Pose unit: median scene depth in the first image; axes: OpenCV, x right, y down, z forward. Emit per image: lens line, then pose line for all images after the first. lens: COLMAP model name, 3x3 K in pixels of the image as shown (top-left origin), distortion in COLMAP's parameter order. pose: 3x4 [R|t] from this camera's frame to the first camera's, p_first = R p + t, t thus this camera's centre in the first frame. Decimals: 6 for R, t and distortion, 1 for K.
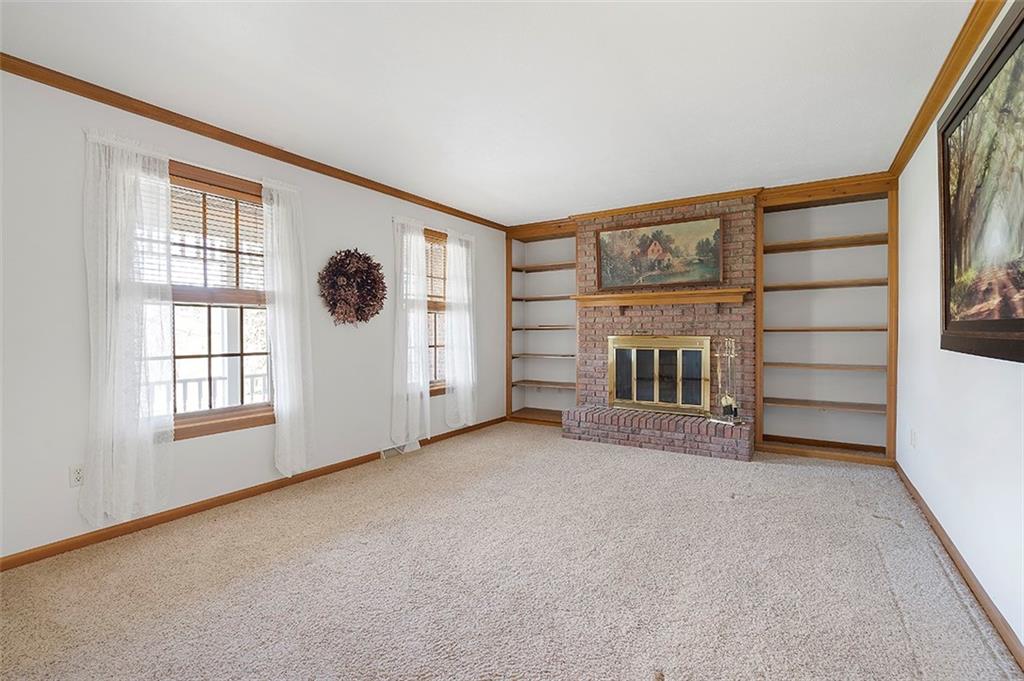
lens RADIAL K [[467.0, 0, 515.4], [0, 467.0, 337.7], [0, 0, 1]] dist [-0.009256, 0.003044]
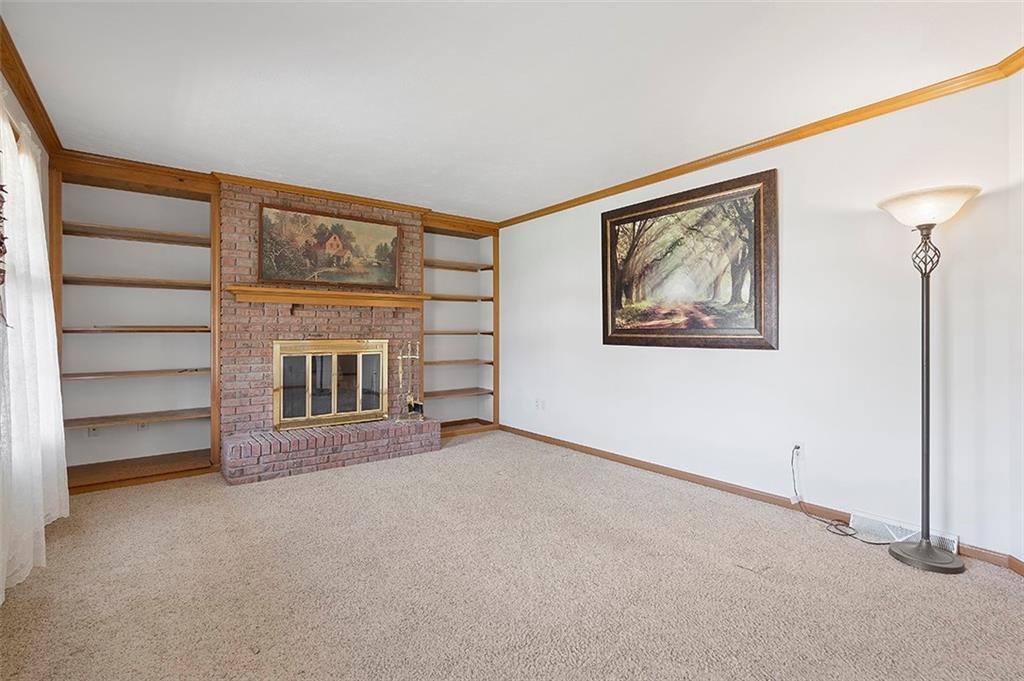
lens RADIAL K [[467.0, 0, 517.8], [0, 467.0, 330.1], [0, 0, 1]] dist [-0.009256, 0.003044]
pose [[0.346243, 0.008302, 0.938108, -0.431299], [0.013899, 0.999806, -0.013978, -0.005103], [-0.938042, 0.017878, 0.346060, 0.367459]]
